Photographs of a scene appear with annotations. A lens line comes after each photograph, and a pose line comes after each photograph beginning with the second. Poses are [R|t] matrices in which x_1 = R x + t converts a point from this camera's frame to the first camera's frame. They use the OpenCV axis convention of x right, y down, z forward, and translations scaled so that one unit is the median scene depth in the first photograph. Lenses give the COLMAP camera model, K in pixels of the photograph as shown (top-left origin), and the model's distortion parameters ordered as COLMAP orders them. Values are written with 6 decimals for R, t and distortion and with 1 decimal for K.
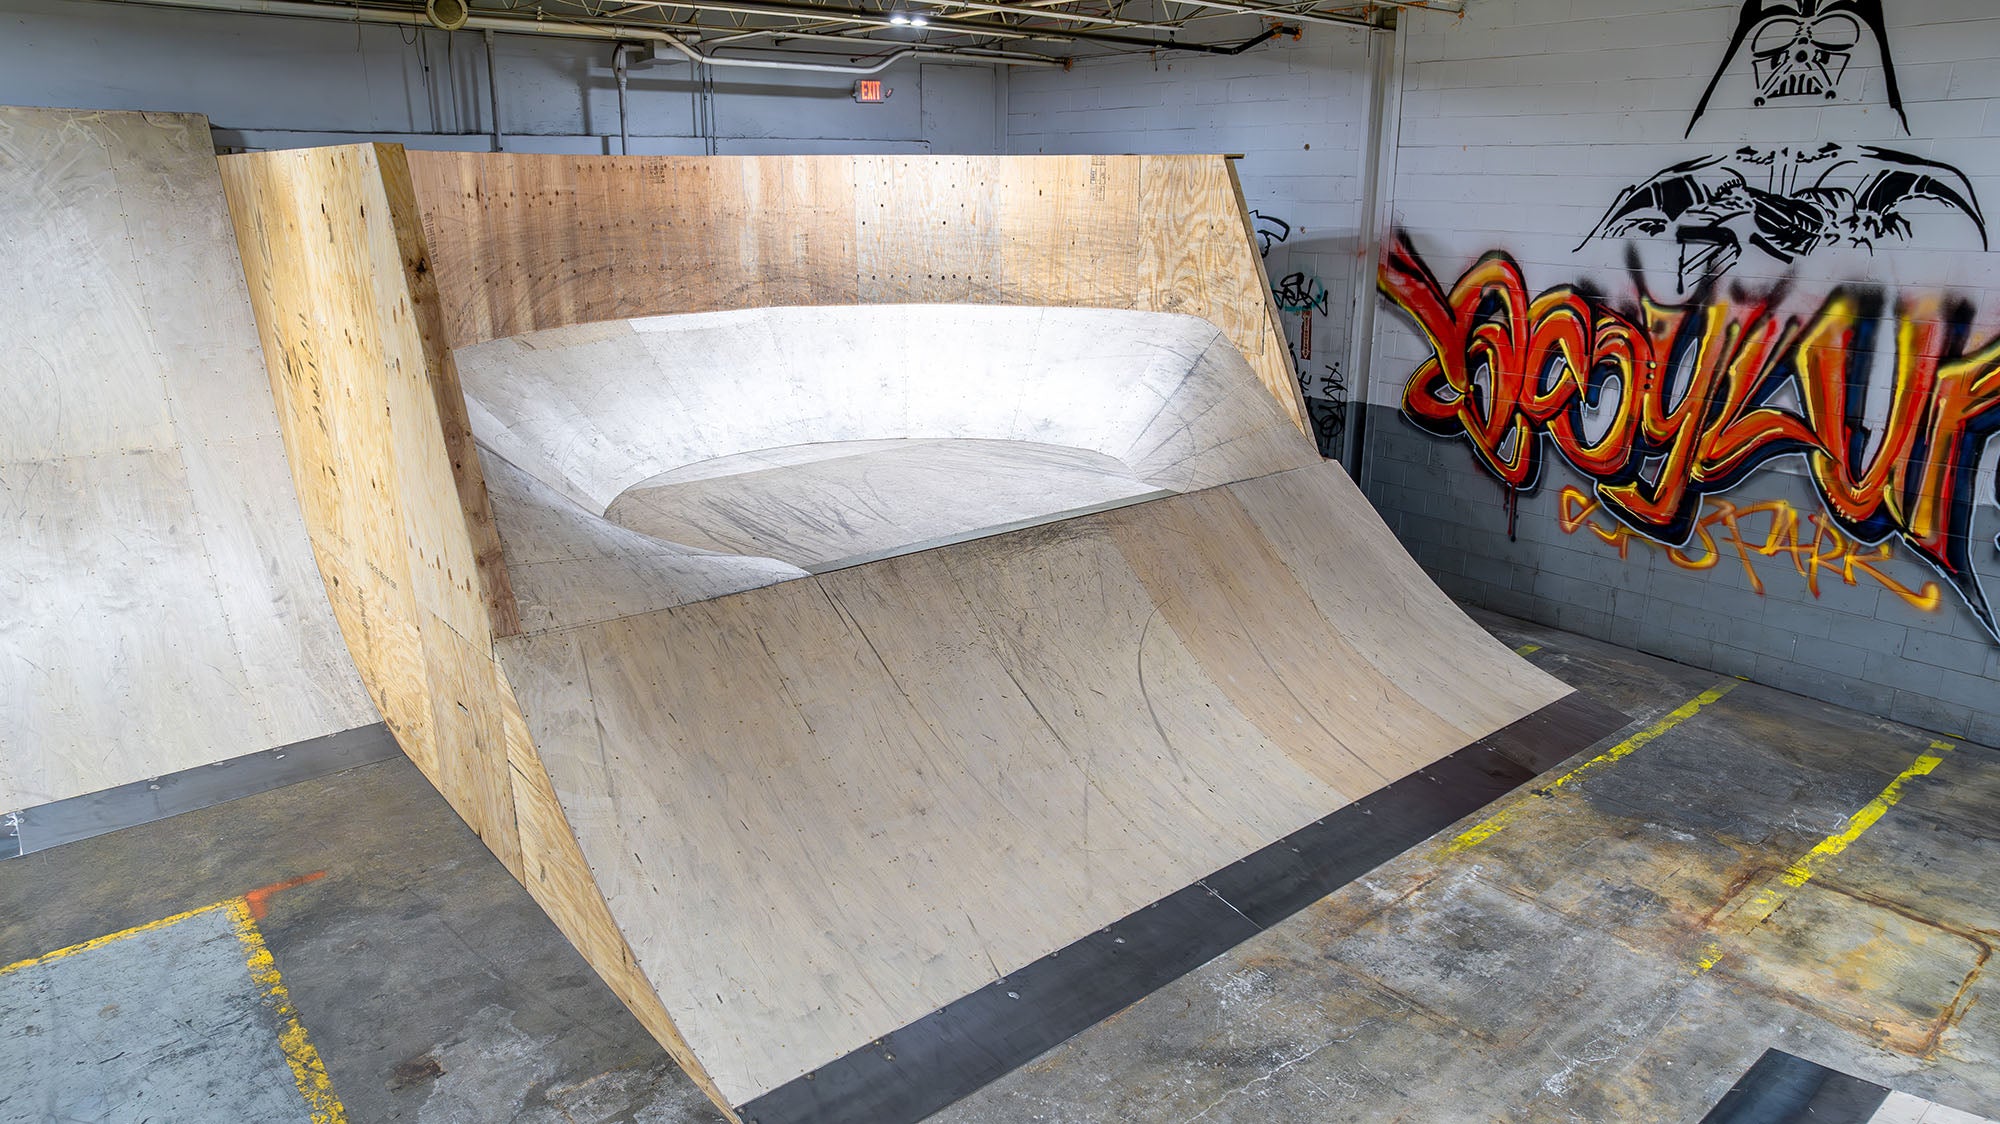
lens RADIAL K [[1290.1, 0, 1002.9], [0, 1290.1, 572.5], [0, 0, 1]] dist [-0.081386, 0.073856]
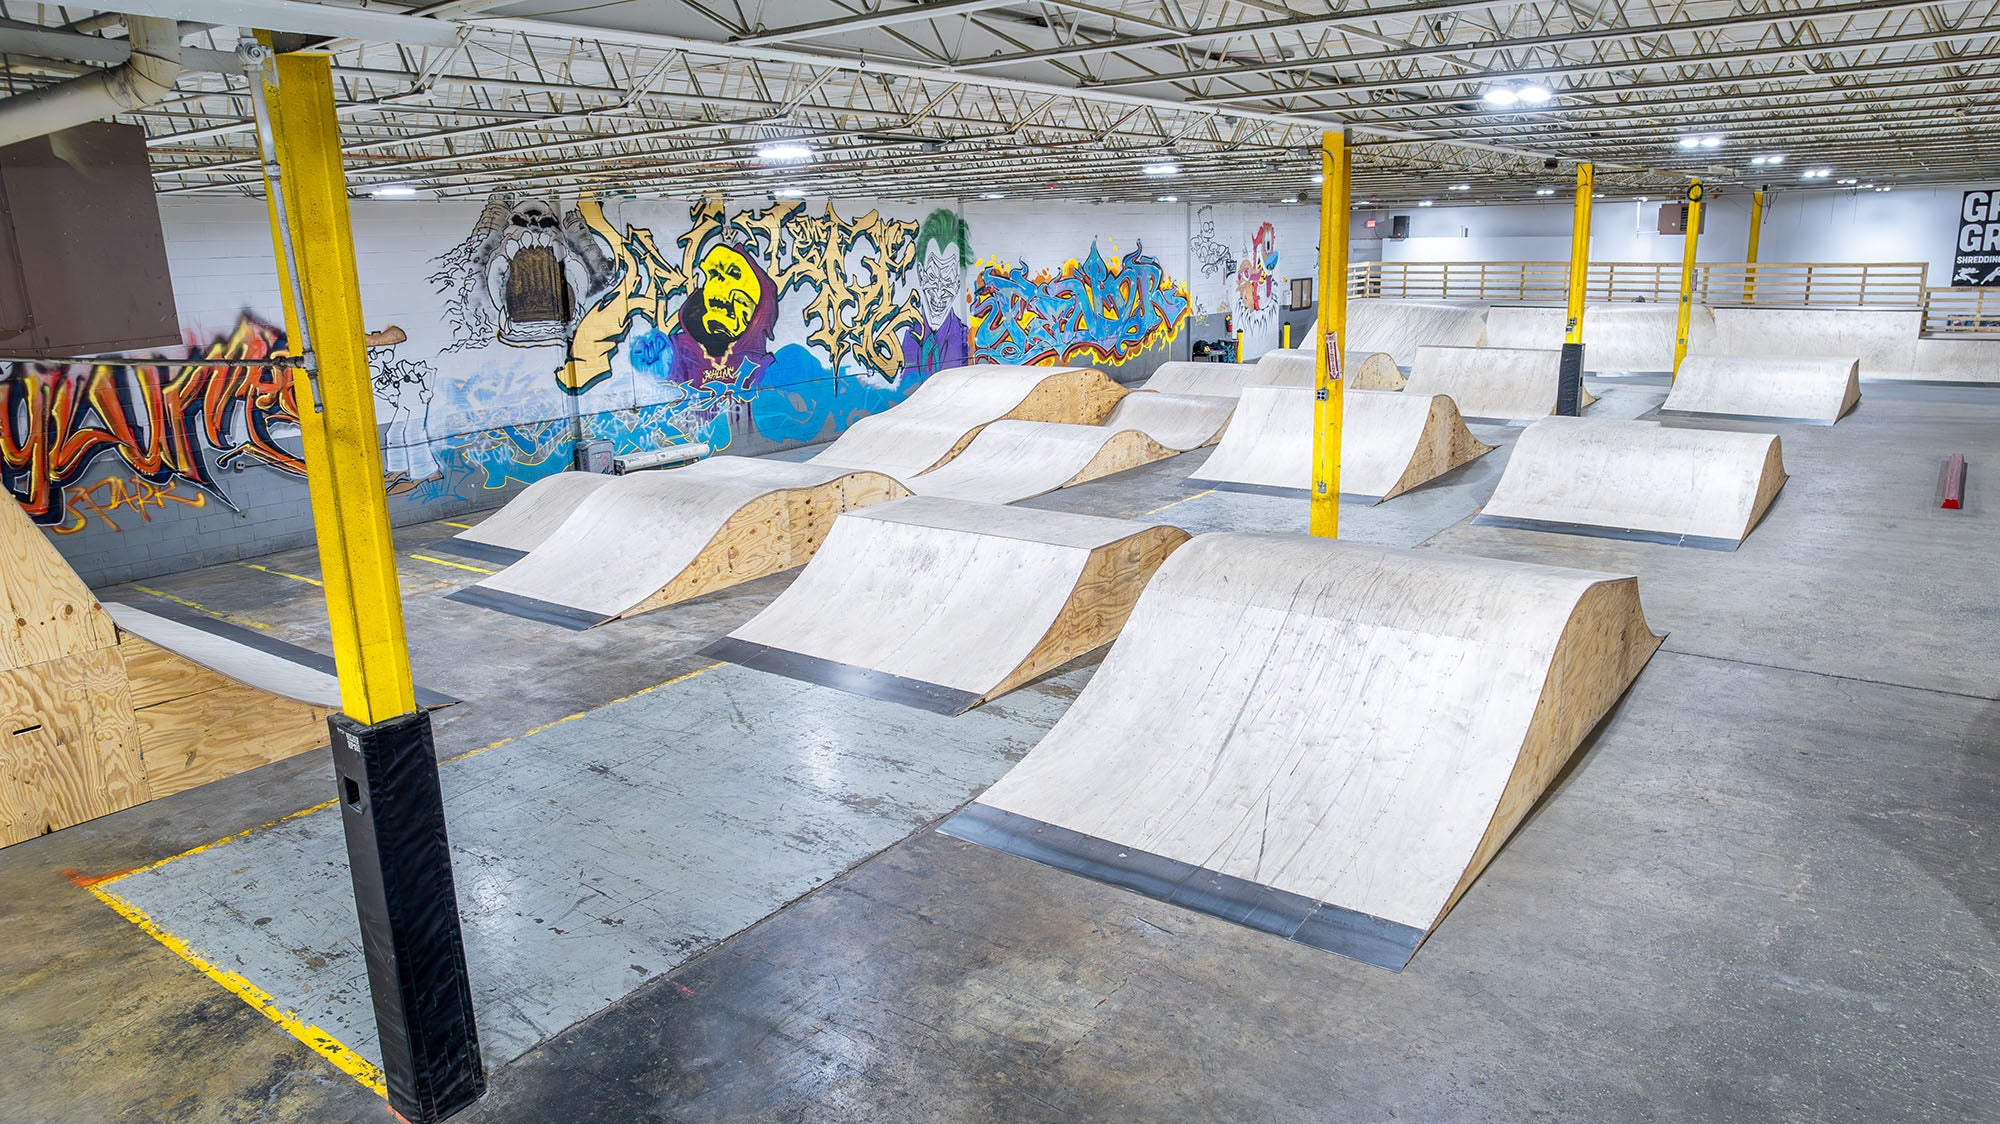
lens RADIAL K [[1314.9, 0, 1006.5], [0, 1314.9, 588.5], [0, 0, 1]] dist [-0.078547, 0.069702]
pose [[-0.246279, -0.247607, 0.937036, -1.415423], [0.306701, 0.897220, 0.317695, -0.102732], [-0.919392, 0.365631, -0.145025, 0.152935]]
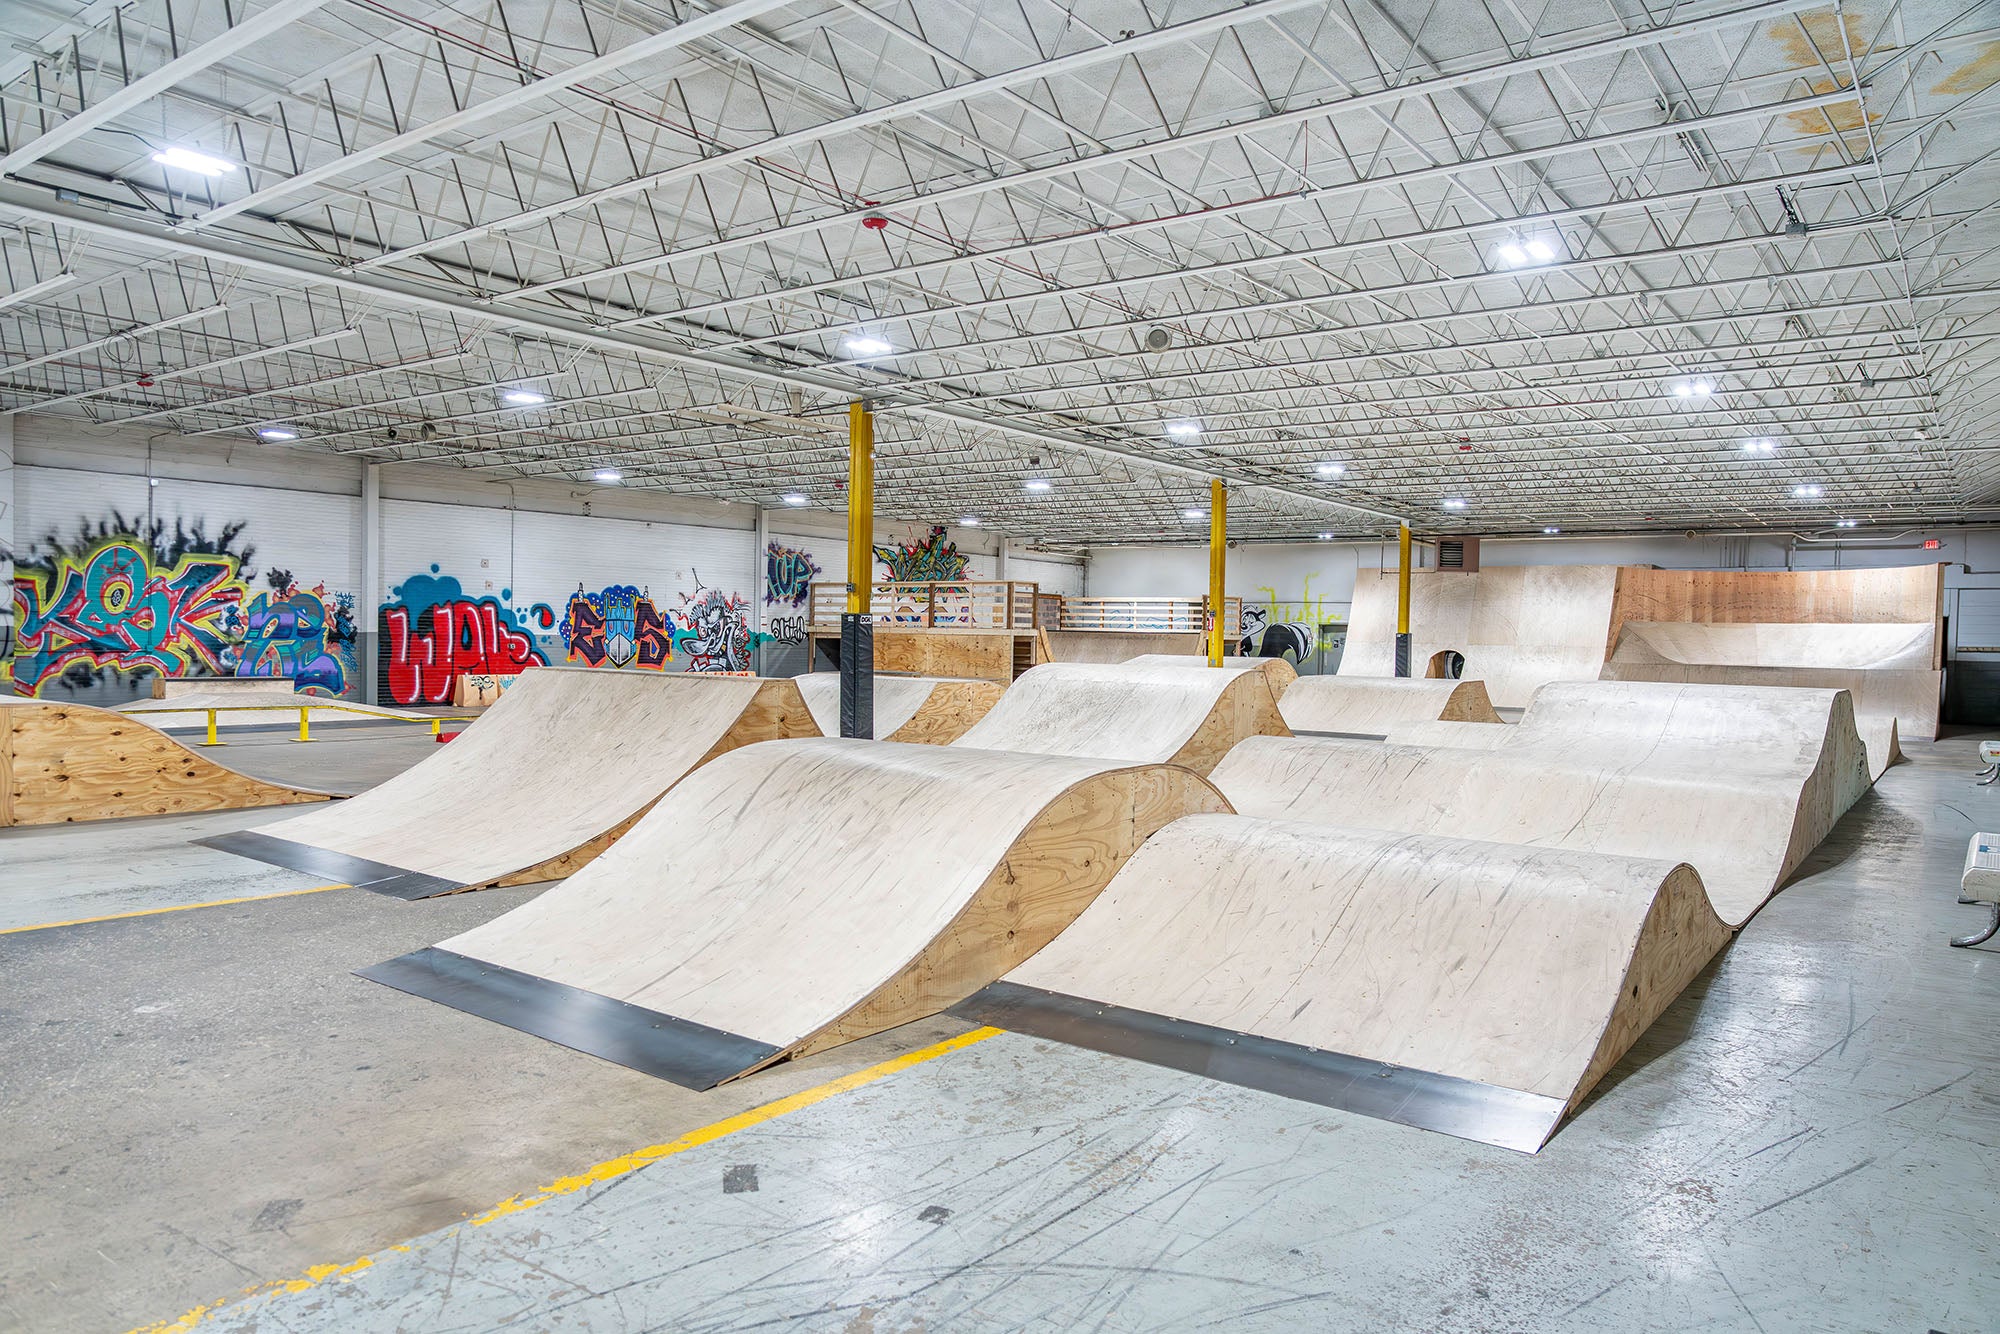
lens RADIAL K [[1343.7, 0, 984.8], [0, 1343.7, 670.6], [0, 0, 1]] dist [-0.035633, 0.015927]
pose [[0.226352, 0.029885, -0.973587, 2.750153], [-0.304429, 0.951628, -0.041566, 0.692982], [0.925250, 0.305797, 0.224501, -1.595265]]
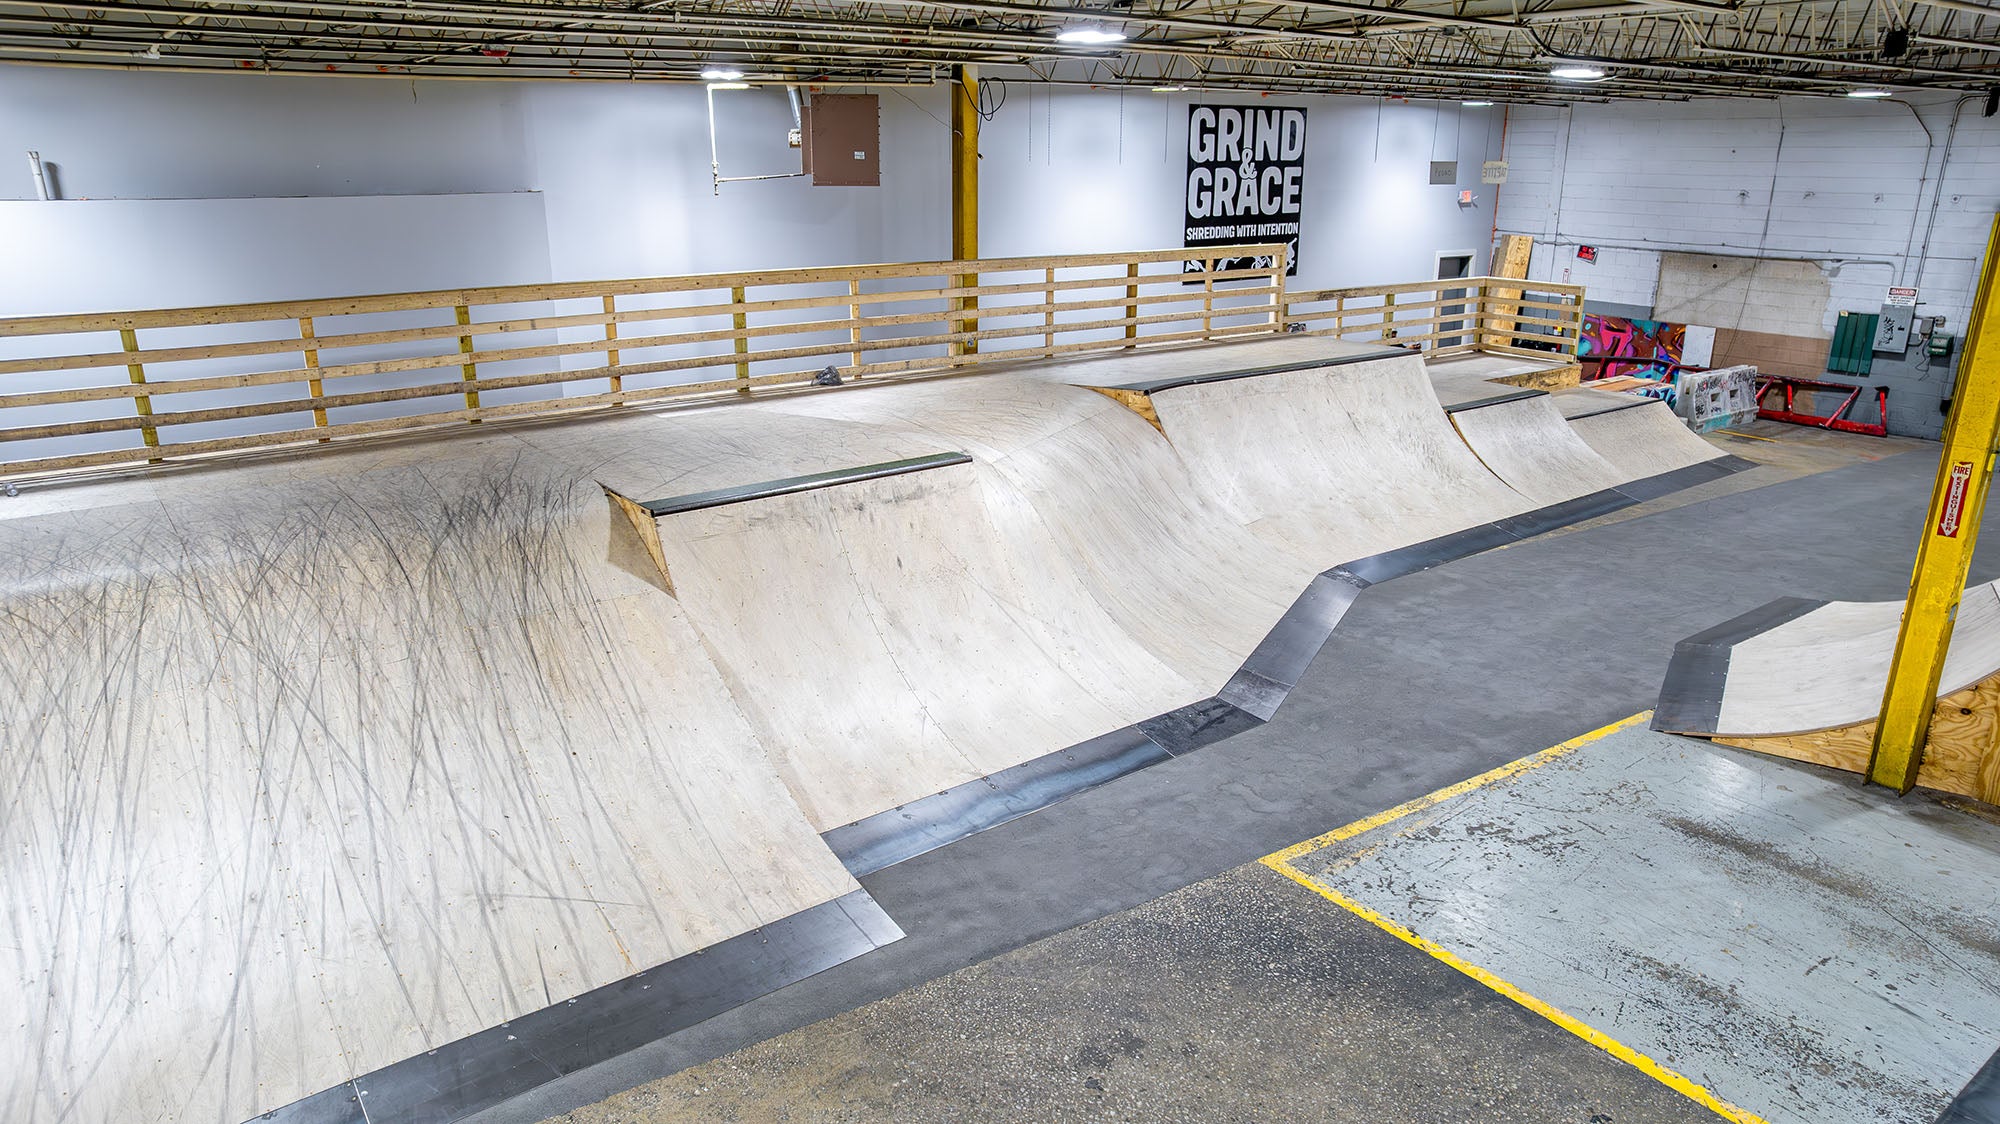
lens RADIAL K [[1290.1, 0, 1002.4], [0, 1290.1, 566.5], [0, 0, 1]] dist [-0.081386, 0.073856]
pose [[-0.999066, -0.017573, 0.039477, 2.066616], [0.008189, 0.820017, 0.572280, 0.388380], [-0.042429, 0.572069, -0.819107, -1.439955]]
